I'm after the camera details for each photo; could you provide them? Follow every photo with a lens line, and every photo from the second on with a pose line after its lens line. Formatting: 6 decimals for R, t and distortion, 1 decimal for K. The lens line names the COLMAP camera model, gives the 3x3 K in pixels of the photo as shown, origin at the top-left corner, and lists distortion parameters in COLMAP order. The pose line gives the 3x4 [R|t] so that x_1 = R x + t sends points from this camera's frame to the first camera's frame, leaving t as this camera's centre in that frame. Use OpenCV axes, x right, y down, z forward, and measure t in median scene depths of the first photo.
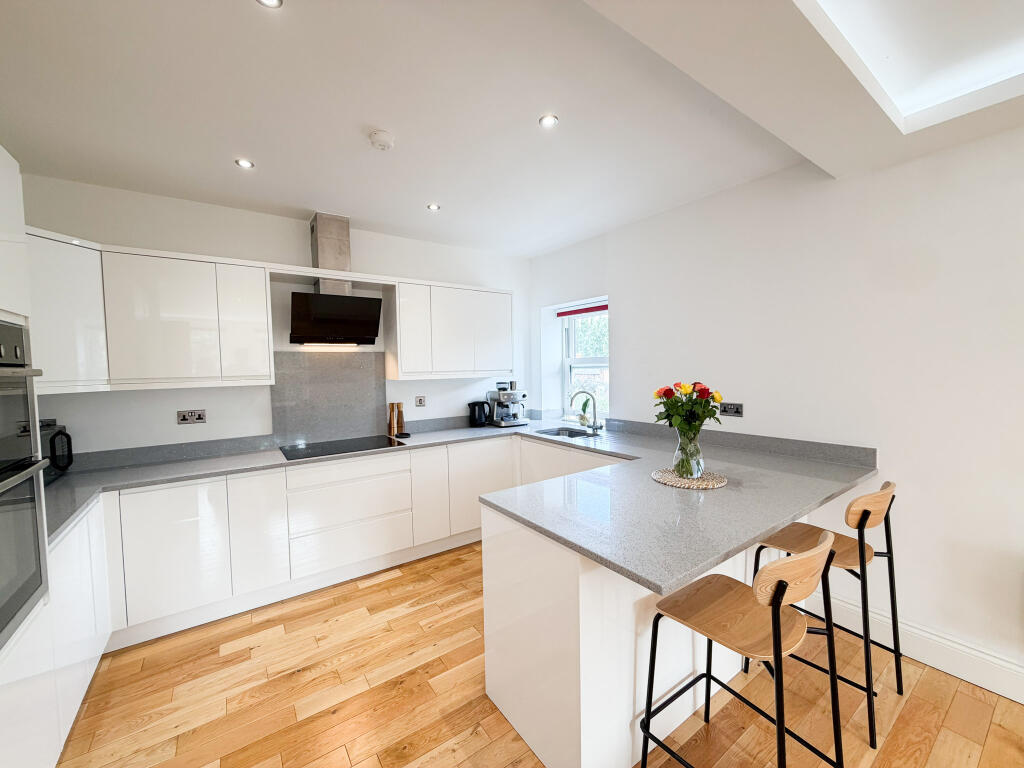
lens RADIAL K [[407.3, 0, 509.4], [0, 407.3, 387.1], [0, 0, 1]] dist [-0.001150, 0.000384]
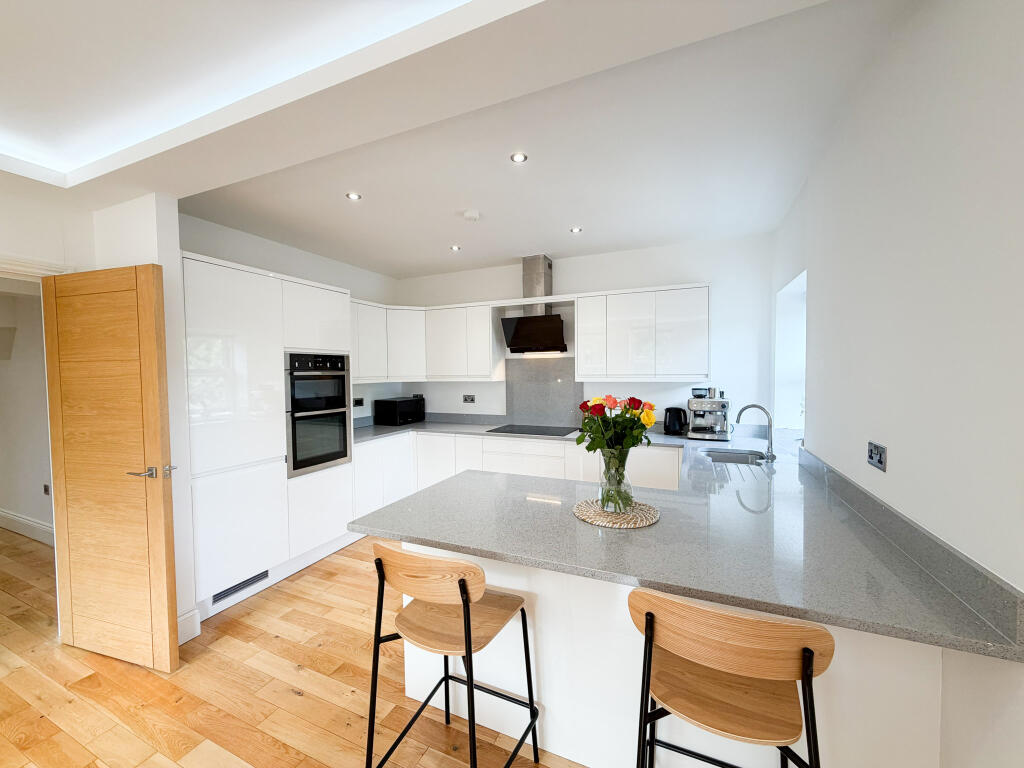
lens RADIAL K [[407.3, 0, 508.4], [0, 407.3, 386.7], [0, 0, 1]] dist [-0.001150, 0.000384]
pose [[0.509016, 0.046514, -0.859500, 0.882805], [-0.043373, 0.998656, 0.028359, -0.037865], [0.859664, 0.022843, 0.510349, 0.333461]]
